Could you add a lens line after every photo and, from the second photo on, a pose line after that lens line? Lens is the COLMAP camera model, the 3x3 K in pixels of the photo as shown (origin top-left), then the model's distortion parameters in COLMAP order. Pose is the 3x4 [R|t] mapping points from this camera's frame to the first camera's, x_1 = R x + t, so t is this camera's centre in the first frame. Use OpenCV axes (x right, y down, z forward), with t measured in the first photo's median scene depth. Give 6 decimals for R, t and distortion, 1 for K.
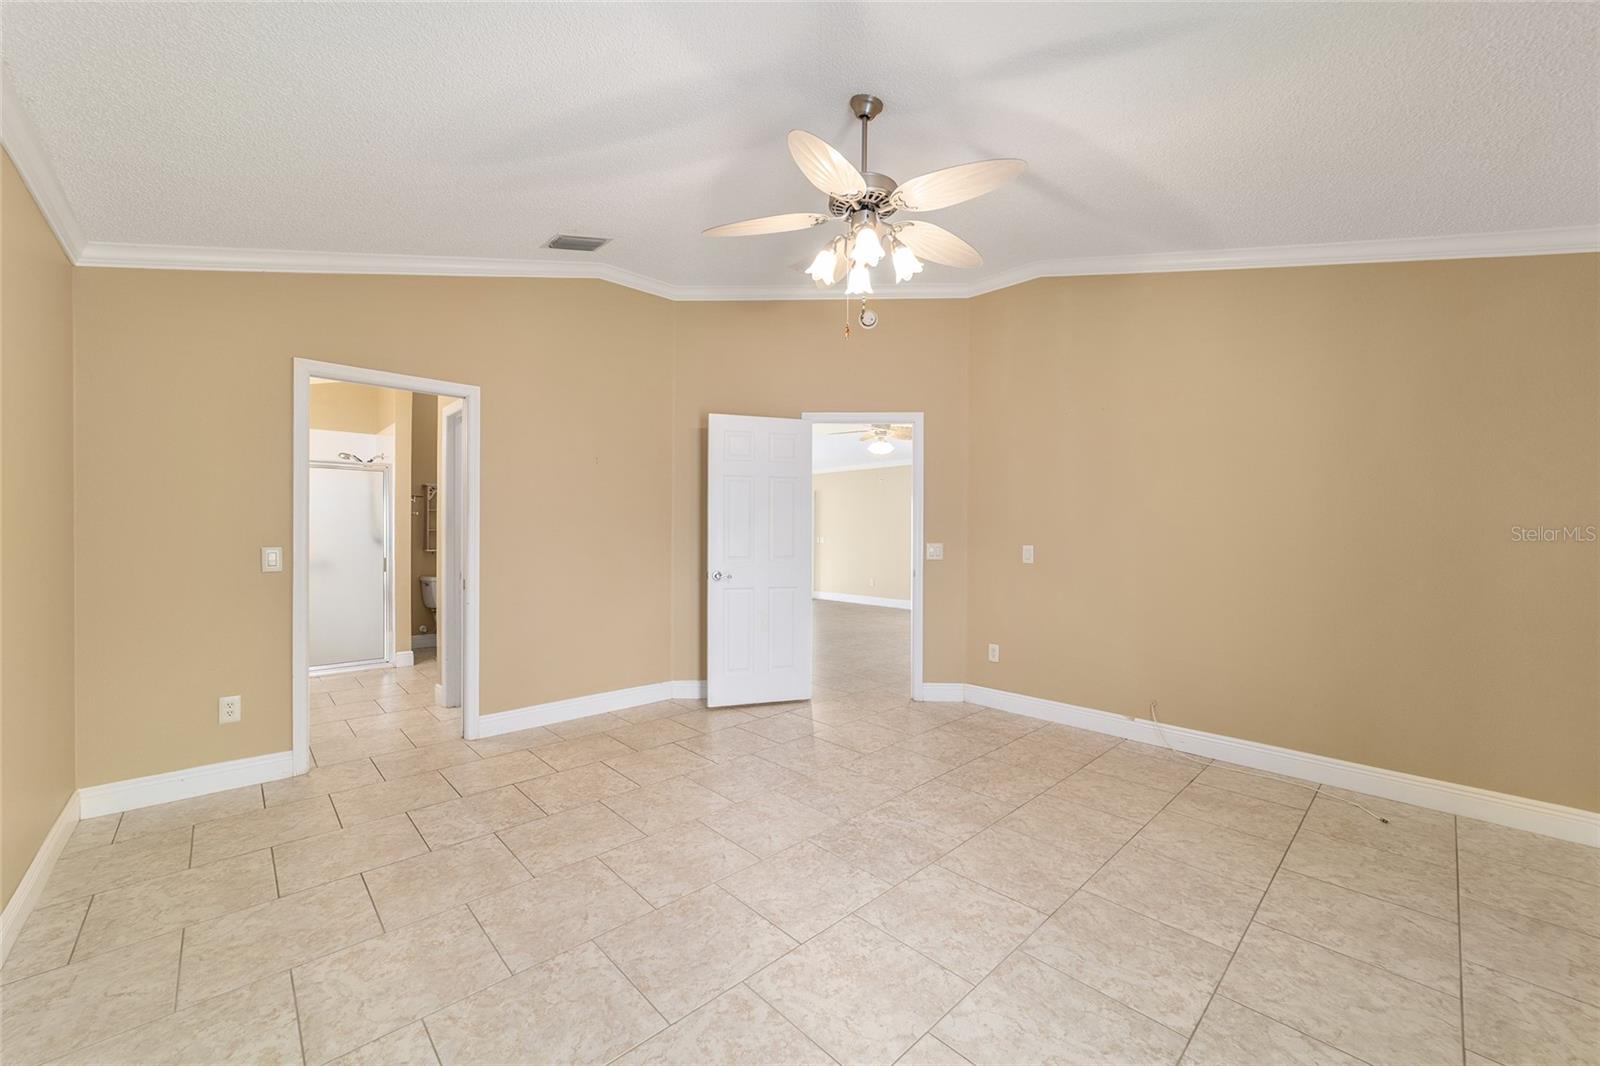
lens RADIAL K [[615.1, 0, 798.6], [0, 615.1, 527.6], [0, 0, 1]] dist [-0.018324, 0.008019]
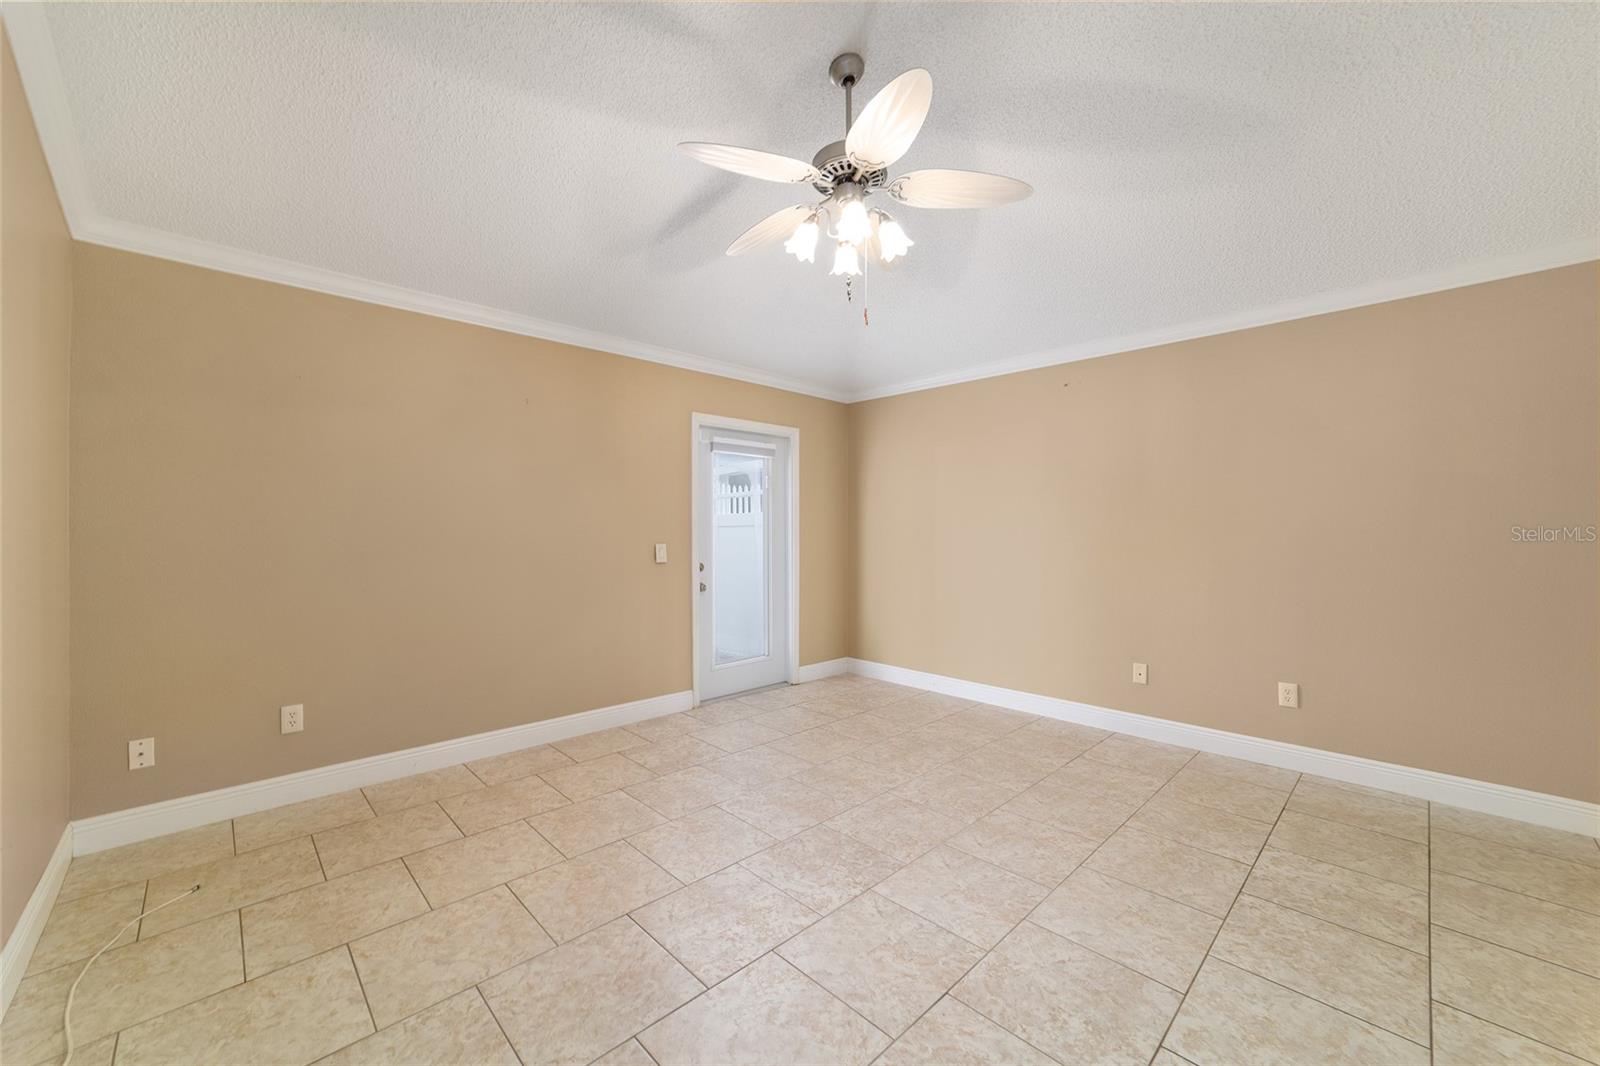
lens RADIAL K [[615.1, 0, 798.6], [0, 615.1, 527.6], [0, 0, 1]] dist [-0.018324, 0.008019]
pose [[-0.999889, -0.005711, -0.013785, 0.190342], [-0.005527, 0.999895, -0.013385, 0.013240], [0.013860, -0.013307, -0.999815, 1.911635]]
